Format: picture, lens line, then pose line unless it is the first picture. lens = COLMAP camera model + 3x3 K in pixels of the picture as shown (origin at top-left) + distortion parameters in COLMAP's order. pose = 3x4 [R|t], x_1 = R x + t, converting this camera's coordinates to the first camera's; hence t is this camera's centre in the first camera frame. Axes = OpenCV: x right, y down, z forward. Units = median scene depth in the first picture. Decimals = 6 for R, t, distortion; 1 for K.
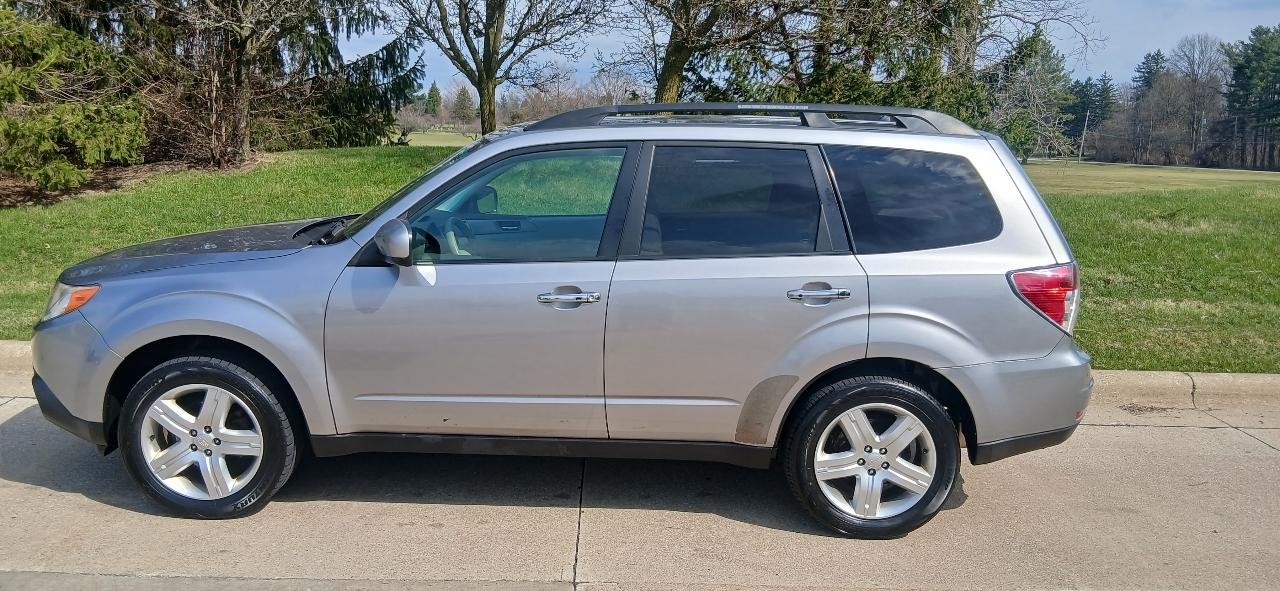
lens RADIAL K [[1006.8, 0, 645.6], [0, 1006.8, 299.8], [0, 0, 1]] dist [0.089034, -0.141796]
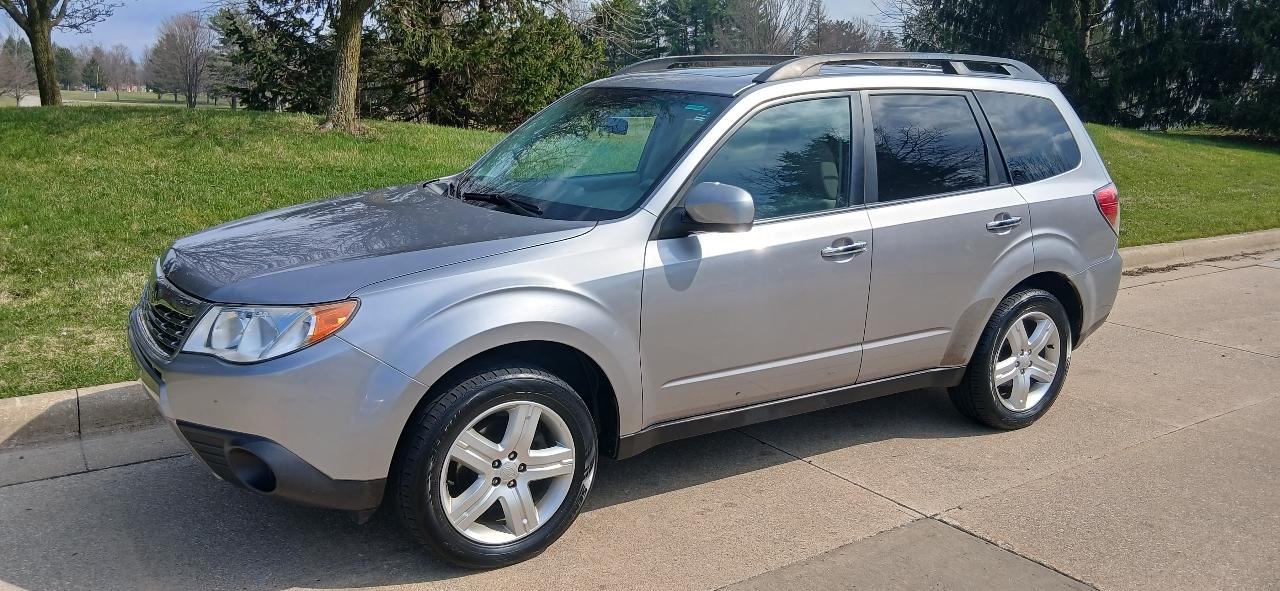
lens RADIAL K [[1006.8, 0, 648.0], [0, 1006.8, 292.9], [0, 0, 1]] dist [0.089034, -0.141796]
pose [[0.823612, -0.125605, 0.553071, -0.769698], [0.103093, 0.992078, 0.071782, -0.049170], [-0.557706, -0.002103, 0.830036, 0.265536]]
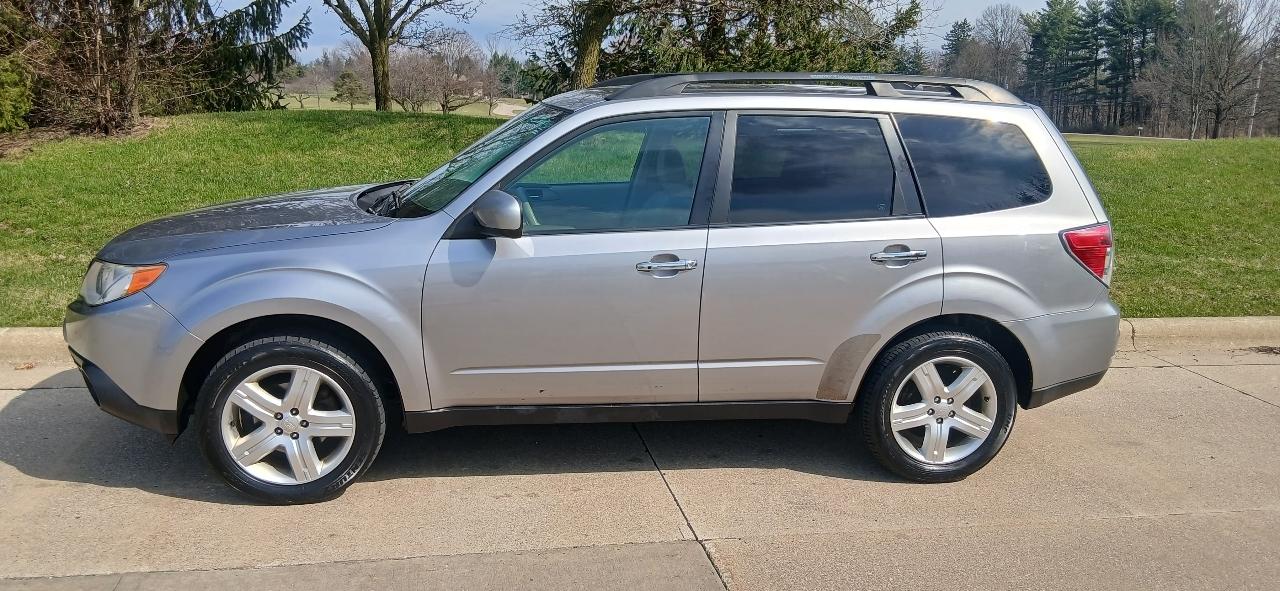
lens RADIAL K [[1006.8, 0, 625.0], [0, 1006.8, 295.2], [0, 0, 1]] dist [0.089034, -0.141796]
pose [[0.984197, -0.030141, 0.174493, -0.285736], [0.024468, 0.999103, 0.034570, -0.007956], [-0.175378, -0.029754, 0.984051, 0.007003]]
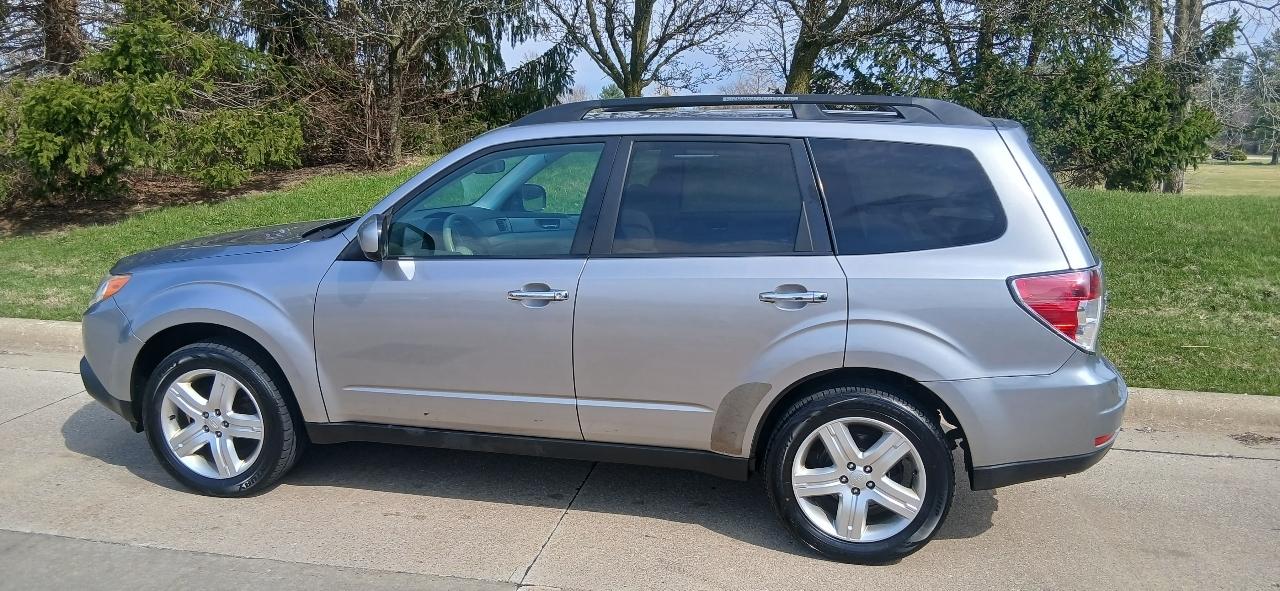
lens RADIAL K [[1006.8, 0, 641.5], [0, 1006.8, 300.1], [0, 0, 1]] dist [0.089034, -0.141796]
pose [[0.977901, 0.022602, -0.207841, 0.219903], [-0.023109, 0.999733, -0.000011, 0.000110], [0.207786, 0.004813, 0.978163, 0.052433]]
